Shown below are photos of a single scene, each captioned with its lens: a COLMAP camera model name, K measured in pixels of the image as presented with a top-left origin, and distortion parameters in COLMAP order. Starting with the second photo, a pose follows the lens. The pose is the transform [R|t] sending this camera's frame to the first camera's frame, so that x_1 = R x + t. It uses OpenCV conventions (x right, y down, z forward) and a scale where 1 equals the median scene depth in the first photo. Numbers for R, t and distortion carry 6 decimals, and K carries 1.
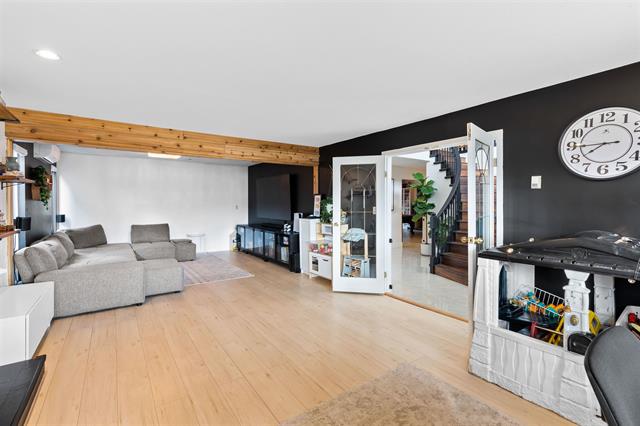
lens RADIAL K [[290.4, 0, 316.5], [0, 290.4, 211.5], [0, 0, 1]] dist [-0.001097, 0.000021]
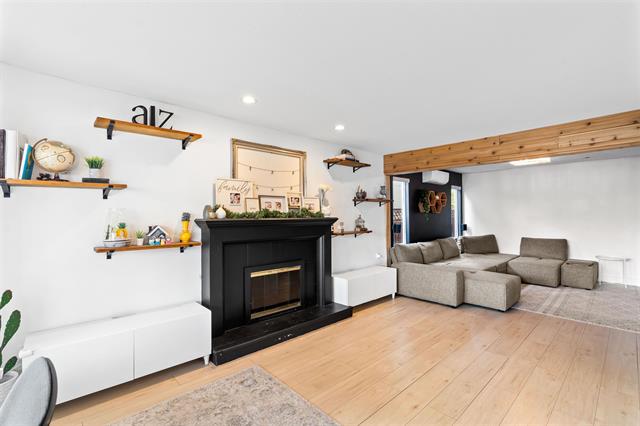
lens RADIAL K [[290.4, 0, 316.5], [0, 290.4, 211.5], [0, 0, 1]] dist [-0.001097, 0.000021]
pose [[0.141508, -0.014059, -0.989837, 0.355400], [-0.027362, 0.999462, -0.018108, -0.004395], [0.989559, 0.029646, 0.141047, 0.293609]]
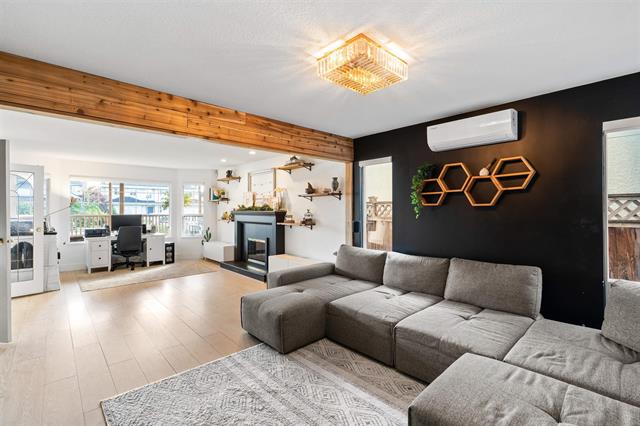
lens RADIAL K [[290.4, 0, 316.5], [0, 290.4, 211.5], [0, 0, 1]] dist [-0.001097, 0.000021]
pose [[-0.992839, 0.008557, -0.119150, -0.563202], [0.003401, 0.999052, 0.043408, -0.058371], [0.119409, 0.042692, -0.991927, 1.760870]]
